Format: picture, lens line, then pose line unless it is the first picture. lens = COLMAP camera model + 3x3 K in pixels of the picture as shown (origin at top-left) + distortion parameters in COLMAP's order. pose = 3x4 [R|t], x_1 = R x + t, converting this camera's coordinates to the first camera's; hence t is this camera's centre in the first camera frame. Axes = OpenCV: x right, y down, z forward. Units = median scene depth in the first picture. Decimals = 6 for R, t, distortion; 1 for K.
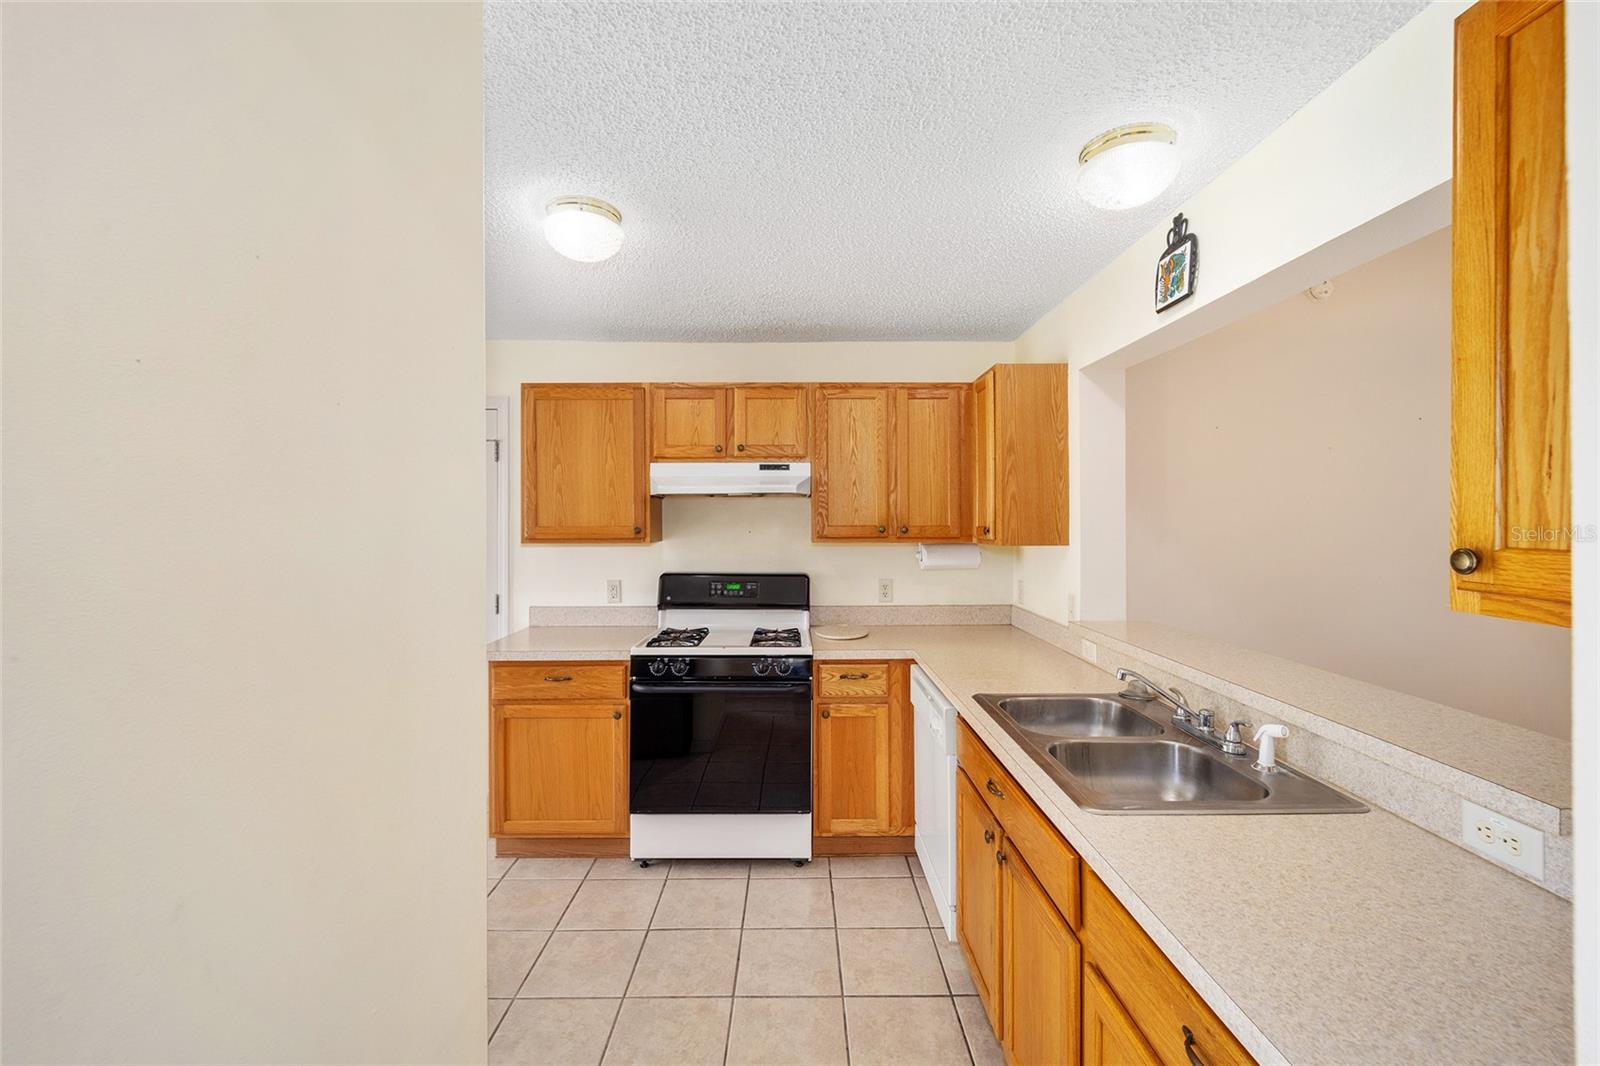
lens RADIAL K [[654.5, 0, 797.1], [0, 654.5, 518.9], [0, 0, 1]] dist [-0.006461, 0.000080]
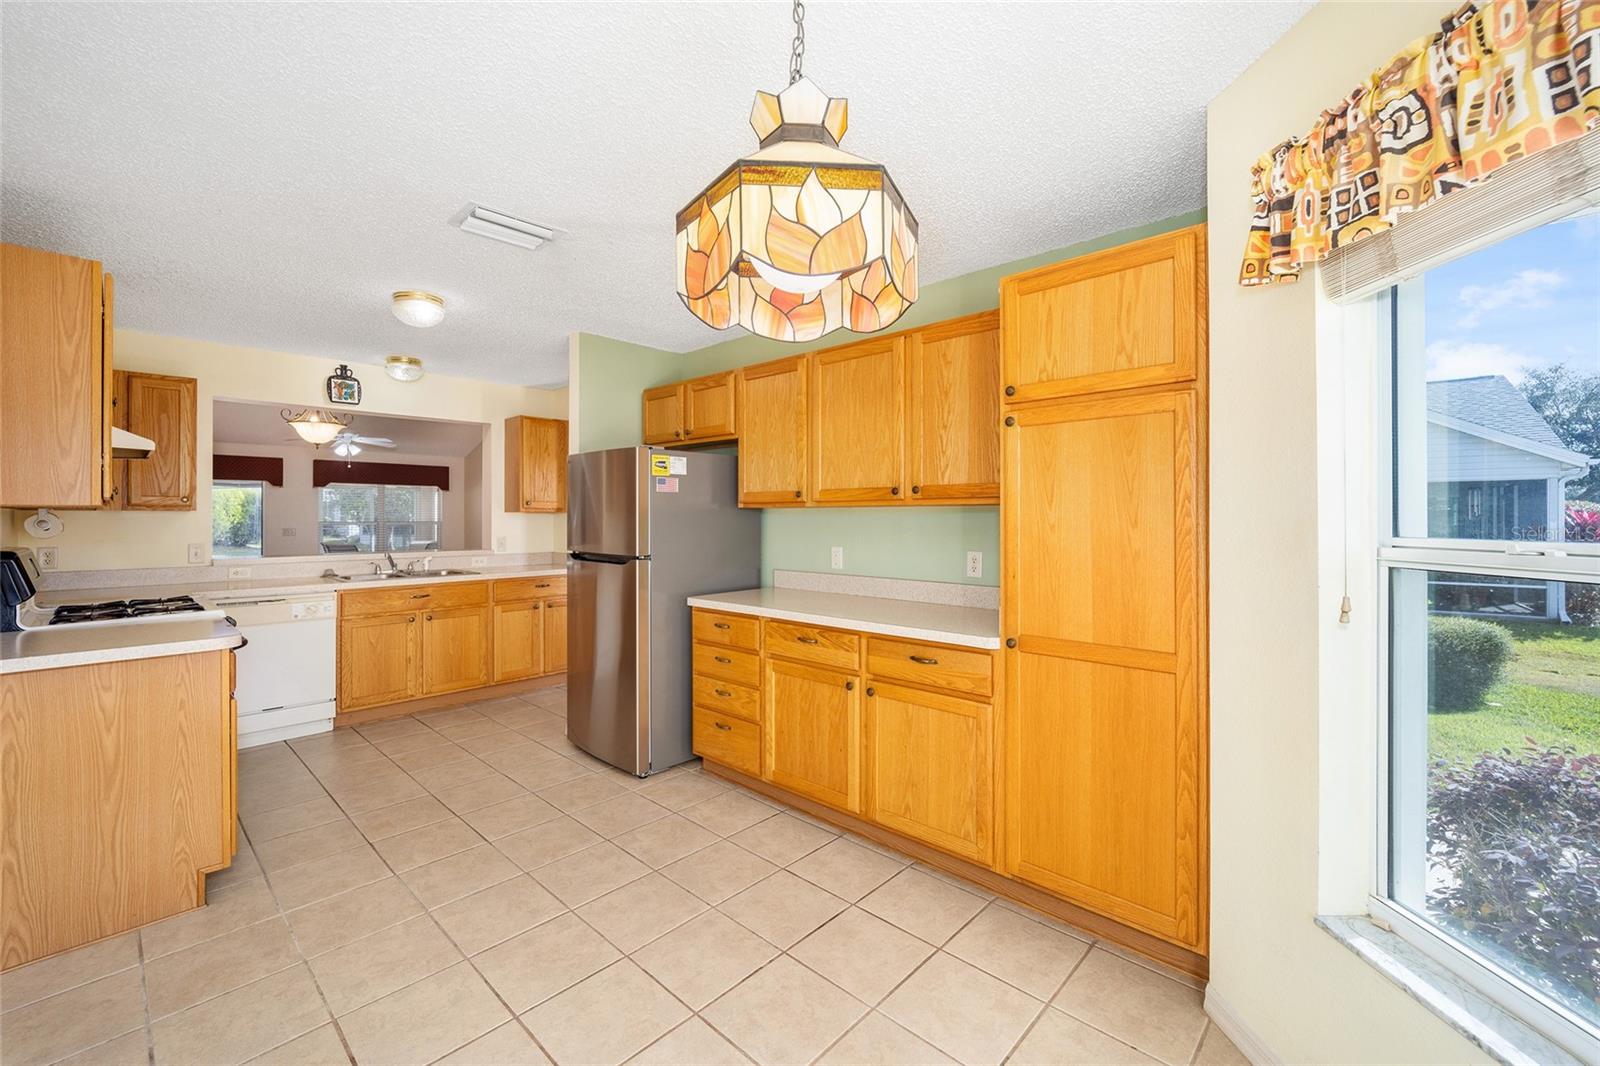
lens RADIAL K [[660.9, 0, 801.0], [0, 660.9, 515.3], [0, 0, 1]] dist [-0.007341, -0.000231]
pose [[-0.726876, 0.003046, 0.686762, -2.263656], [0.001934, 0.999995, -0.002389, 0.084243], [-0.686766, -0.000408, -0.726879, 1.616548]]
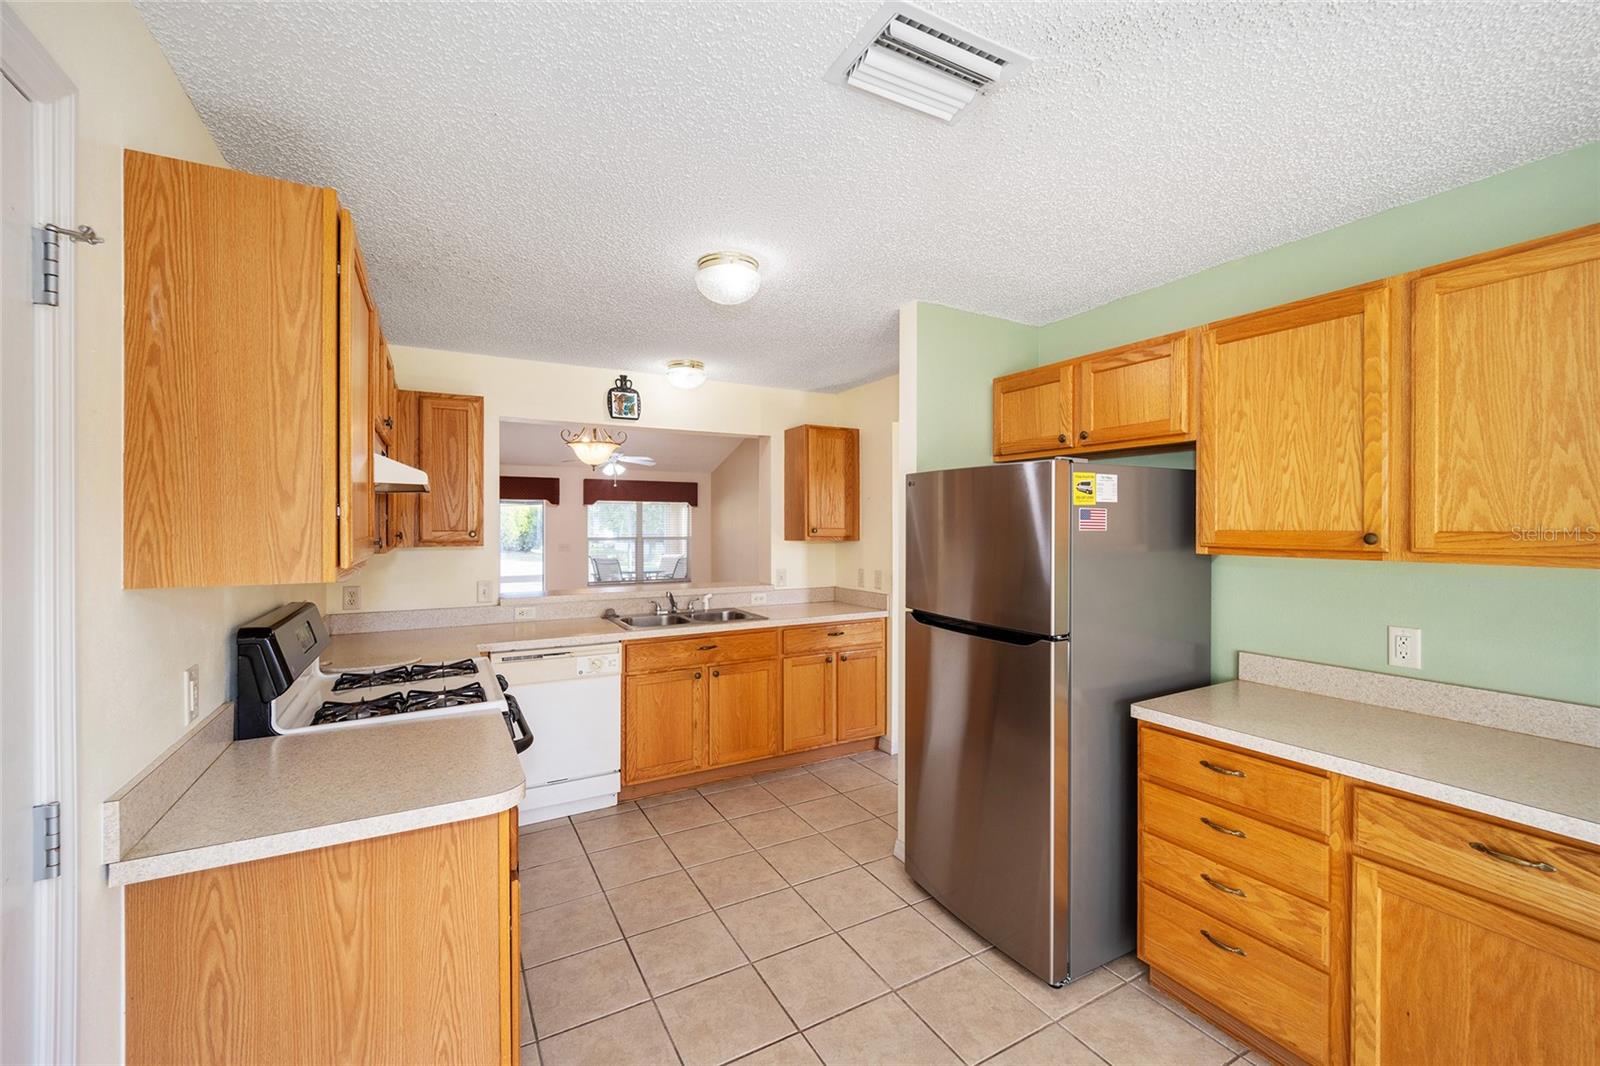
lens RADIAL K [[650.6, 0, 798.0], [0, 650.6, 526.2], [0, 0, 1]] dist [-0.007308, -0.000104]
pose [[-0.481373, -0.001932, 0.876514, -1.495118], [0.001091, 0.999995, 0.002804, 0.004290], [-0.876515, 0.002306, -0.481369, 1.528599]]
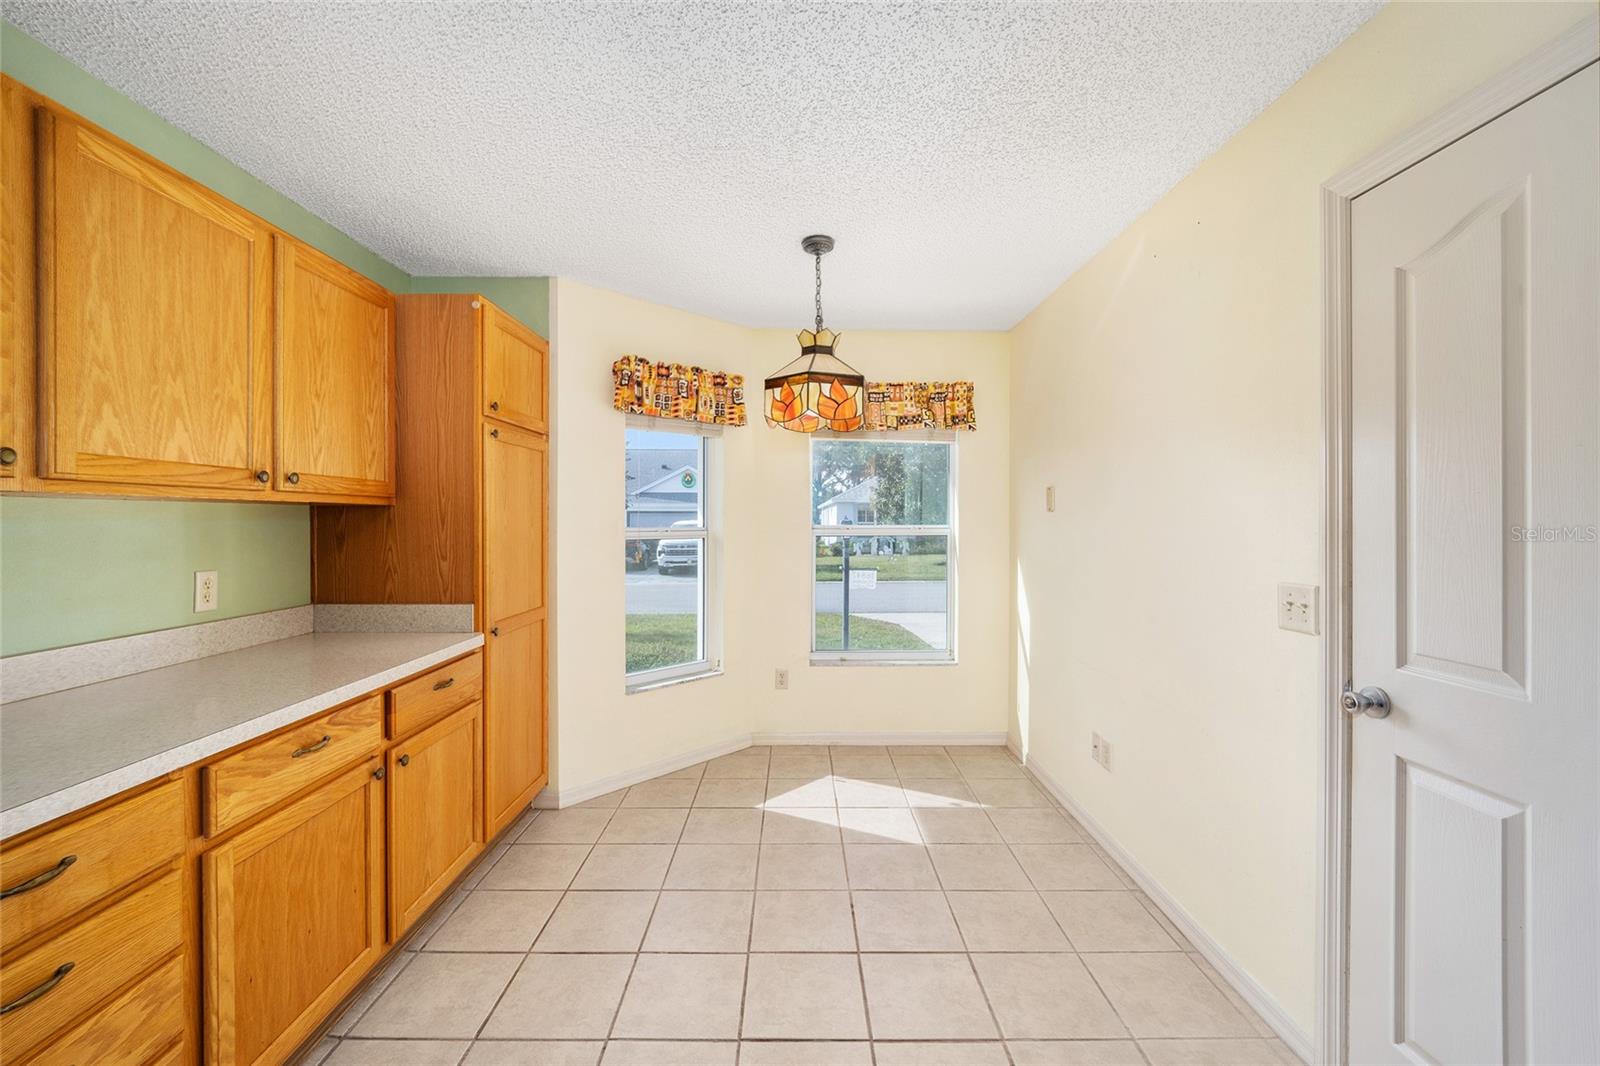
lens RADIAL K [[654.5, 0, 797.1], [0, 654.5, 518.9], [0, 0, 1]] dist [-0.006461, 0.000080]
pose [[-0.001093, 0.001094, -0.999999, -0.469688], [-0.002729, 0.999996, 0.001097, 0.081348], [0.999996, 0.002730, -0.001090, 1.122065]]
